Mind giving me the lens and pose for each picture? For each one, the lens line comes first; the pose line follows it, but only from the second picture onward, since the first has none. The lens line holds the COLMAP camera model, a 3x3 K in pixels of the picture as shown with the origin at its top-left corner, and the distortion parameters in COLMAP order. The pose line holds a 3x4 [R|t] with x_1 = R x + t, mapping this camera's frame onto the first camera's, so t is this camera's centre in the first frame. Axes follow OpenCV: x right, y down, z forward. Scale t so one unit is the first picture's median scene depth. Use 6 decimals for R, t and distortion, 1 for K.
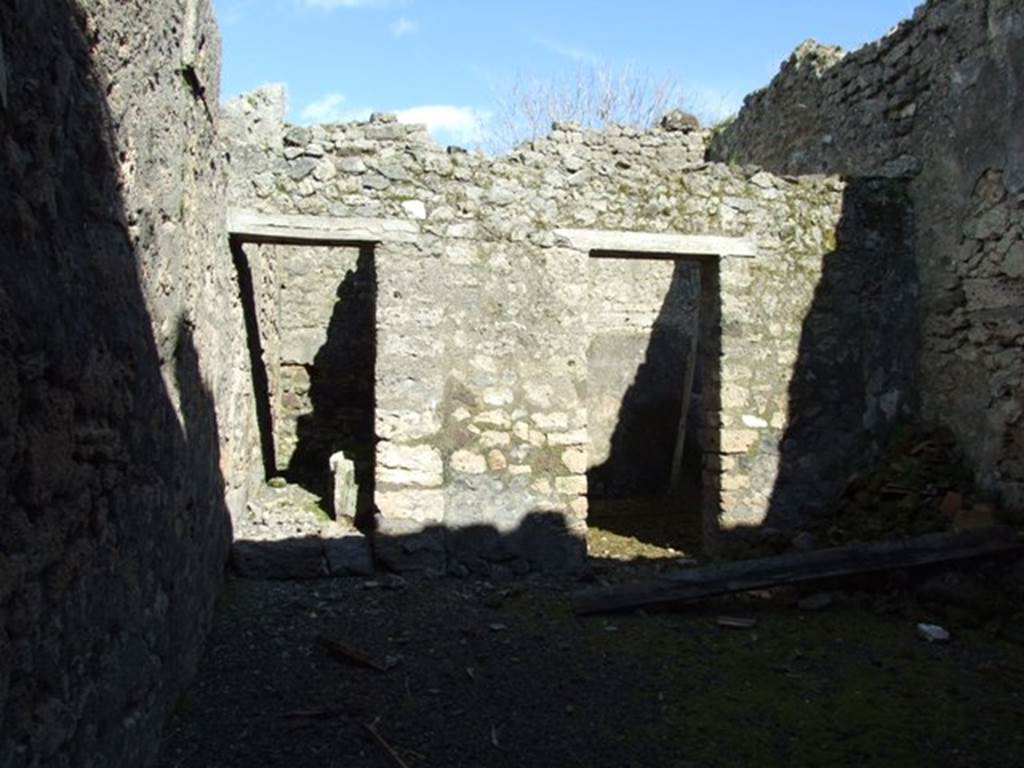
lens RADIAL K [[963.9, 0, 441.1], [0, 963.9, 368.2], [0, 0, 1]] dist [-0.102957, 0.136413]
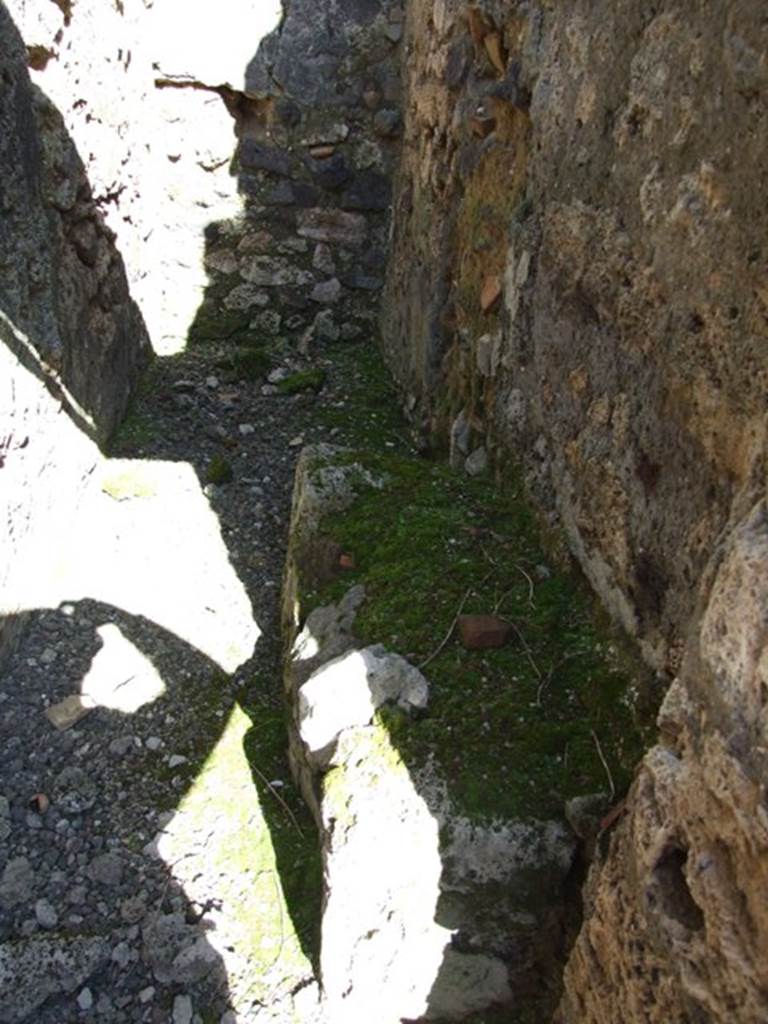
lens RADIAL K [[816.4, 0, 364.2], [0, 816.4, 499.1], [0, 0, 1]] dist [-0.069180, 0.065360]
pose [[0.997810, 0.063704, 0.017818, -0.108846], [-0.064284, 0.870328, 0.488258, -0.029496], [0.015597, -0.488334, 0.872517, 0.877325]]
